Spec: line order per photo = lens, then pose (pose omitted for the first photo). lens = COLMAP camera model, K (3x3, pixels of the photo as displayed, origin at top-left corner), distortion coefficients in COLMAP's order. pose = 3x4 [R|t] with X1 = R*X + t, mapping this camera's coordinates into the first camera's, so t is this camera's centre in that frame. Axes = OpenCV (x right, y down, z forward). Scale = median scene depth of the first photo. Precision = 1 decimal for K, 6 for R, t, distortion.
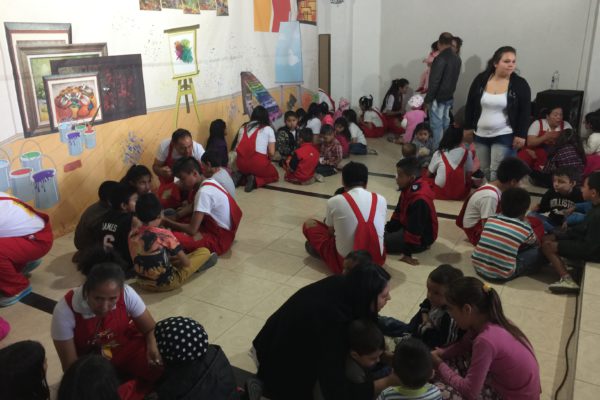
lens RADIAL K [[507.1, 0, 307.4], [0, 507.1, 198.4], [0, 0, 1]] dist [0.124216, -0.177261]
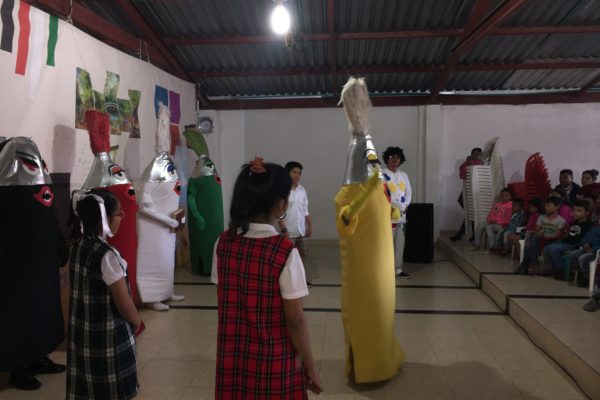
lens RADIAL K [[517.5, 0, 299.2], [0, 517.5, 193.0], [0, 0, 1]] dist [0.057754, -0.008999]
pose [[0.917459, -0.024616, 0.397068, -0.273016], [0.127445, 0.963670, -0.234729, 0.018381], [-0.376865, 0.265958, 0.887265, 0.030472]]
